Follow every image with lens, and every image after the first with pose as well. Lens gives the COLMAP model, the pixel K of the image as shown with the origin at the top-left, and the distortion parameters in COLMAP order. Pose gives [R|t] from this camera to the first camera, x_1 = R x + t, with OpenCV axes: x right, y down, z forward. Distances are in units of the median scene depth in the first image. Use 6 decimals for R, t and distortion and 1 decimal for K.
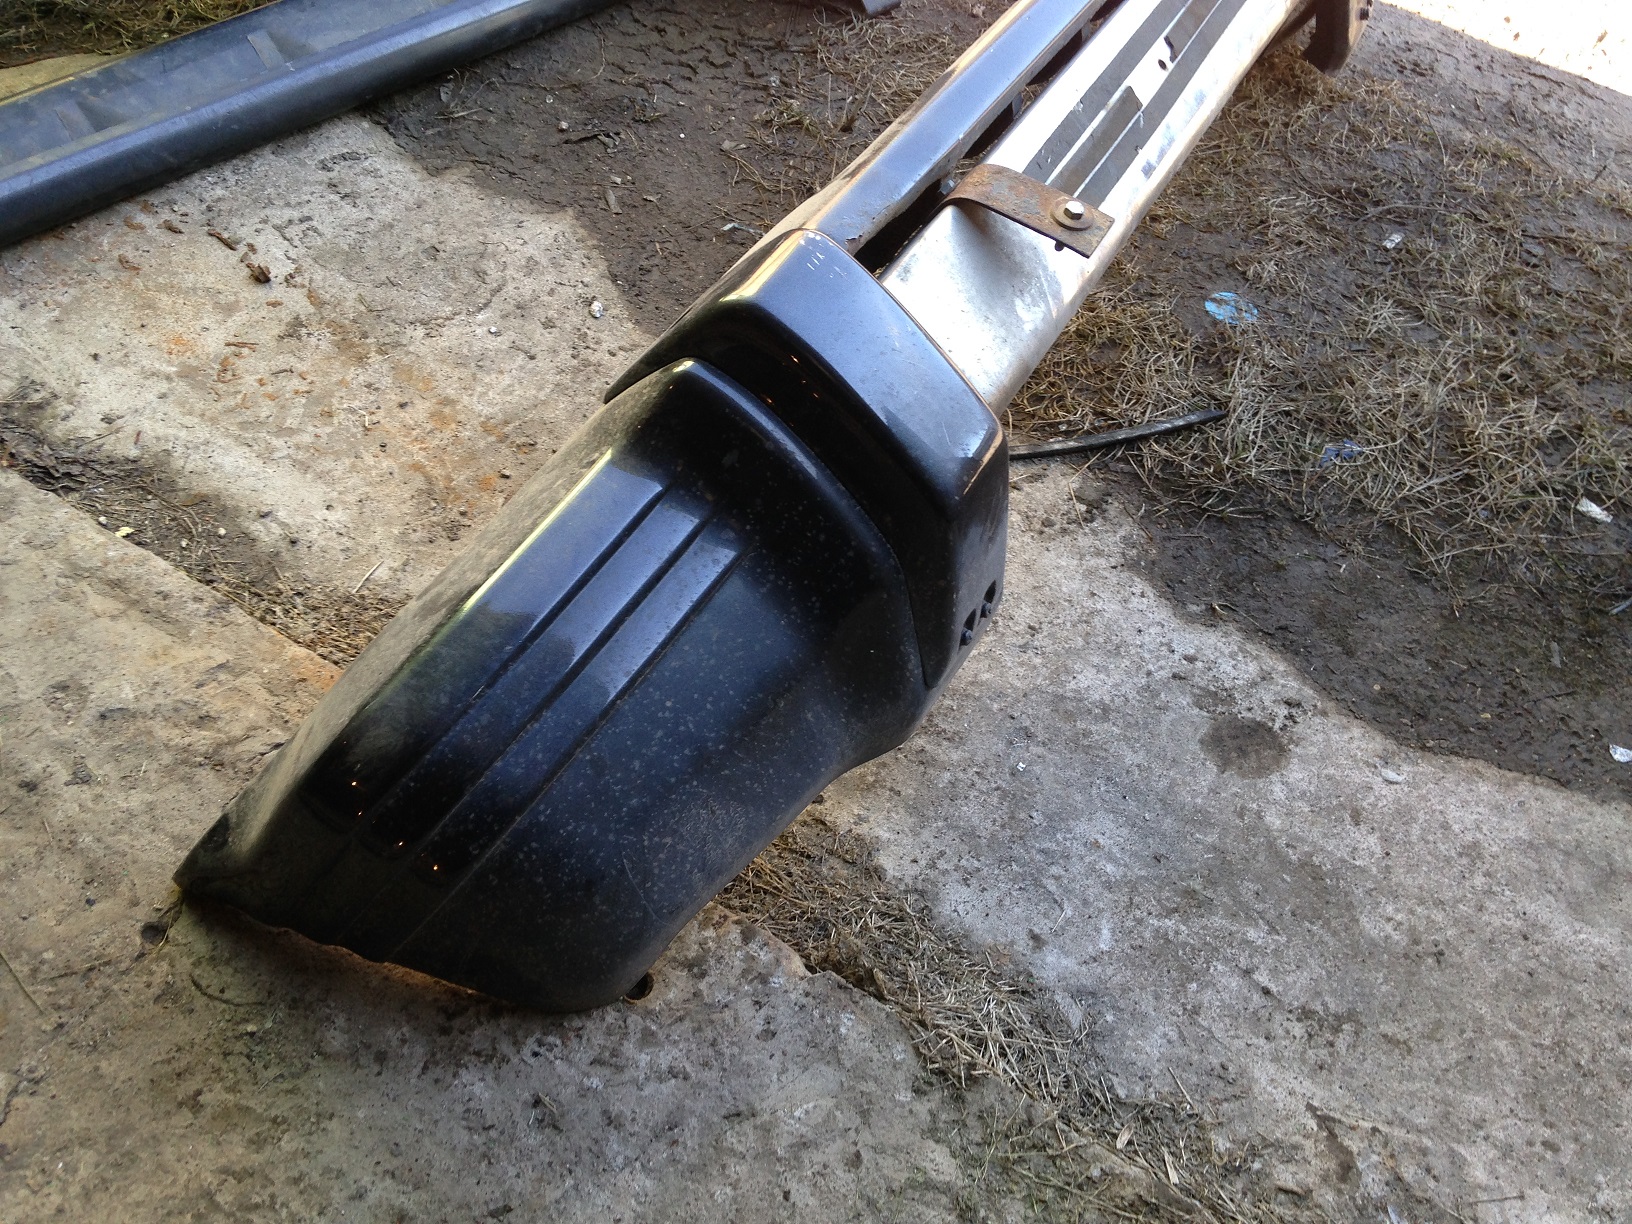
lens RADIAL K [[1490.0, 0, 823.9], [0, 1490.0, 581.8], [0, 0, 1]] dist [0.159010, -0.275360]
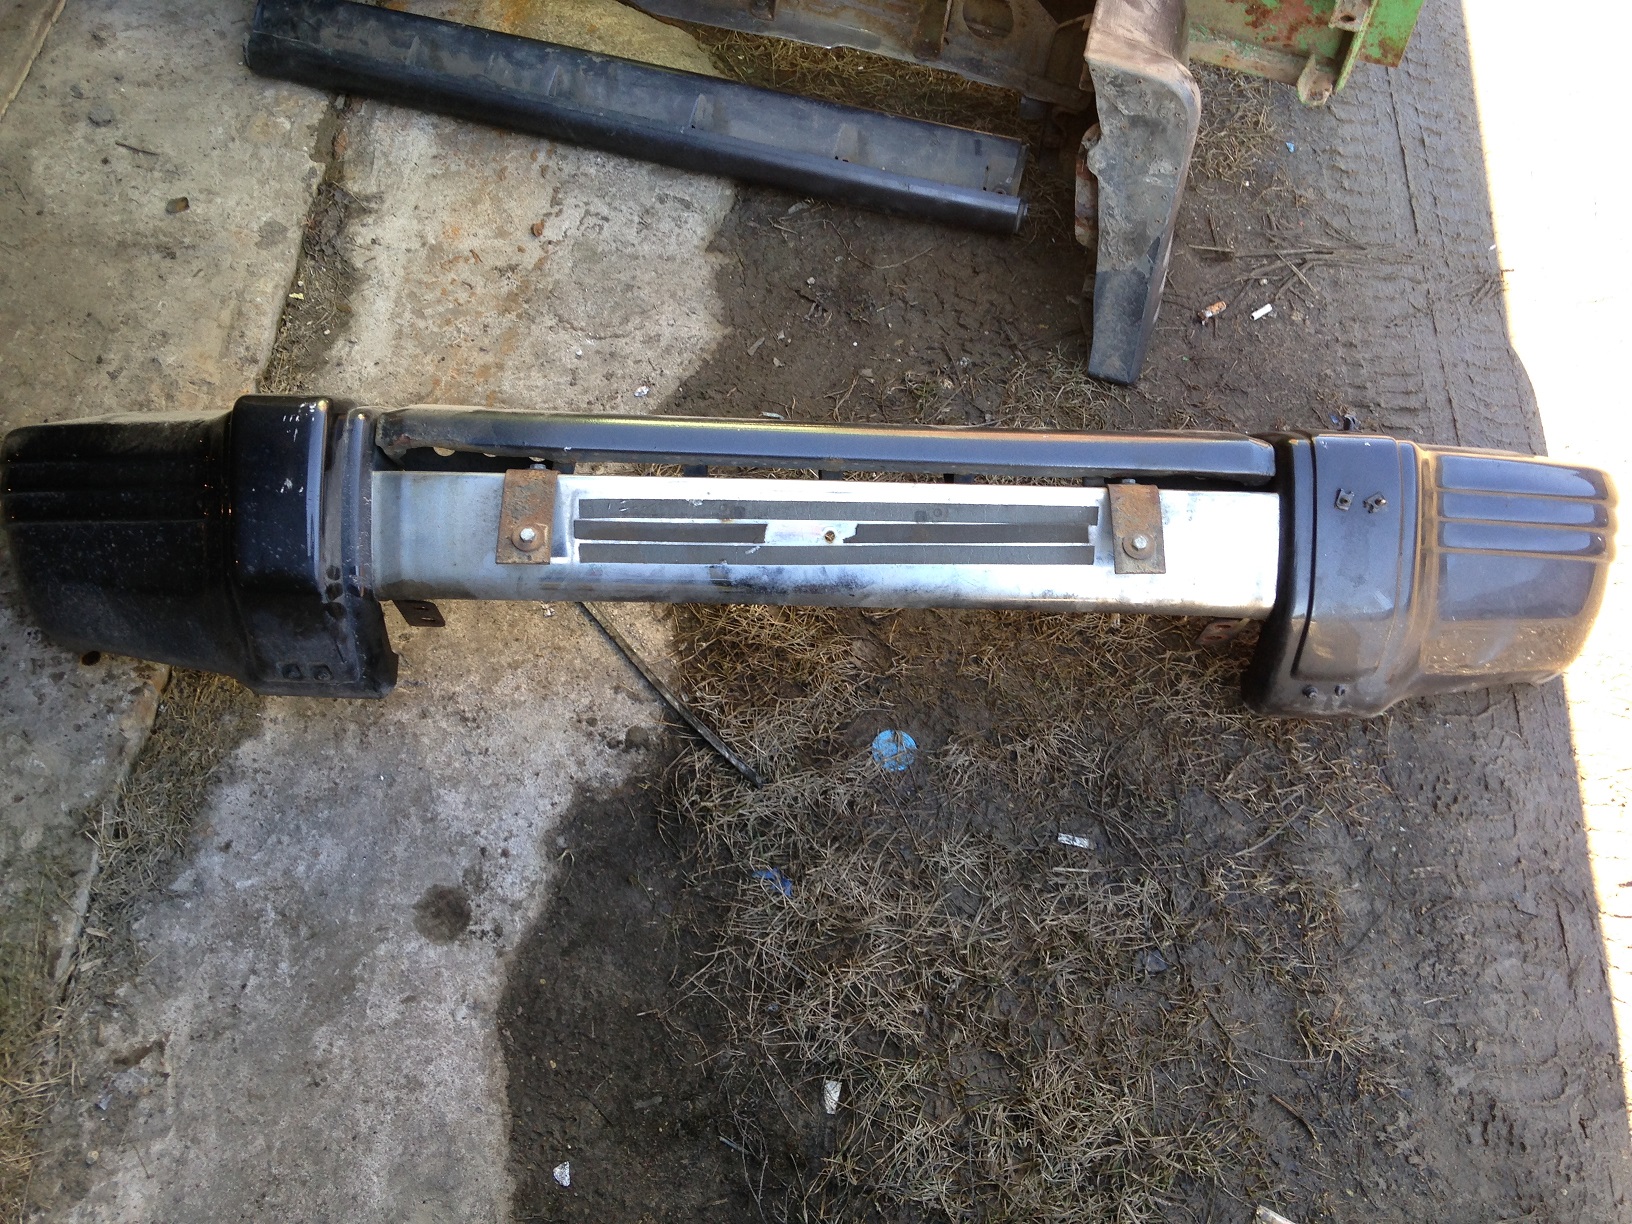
lens RADIAL K [[1490.0, 0, 823.9], [0, 1490.0, 581.8], [0, 0, 1]] dist [0.159010, -0.275360]
pose [[0.483178, 0.705935, -0.517876, 0.903100], [-0.656861, 0.683363, 0.318666, -0.724755], [0.578855, 0.186200, 0.793887, 0.061109]]
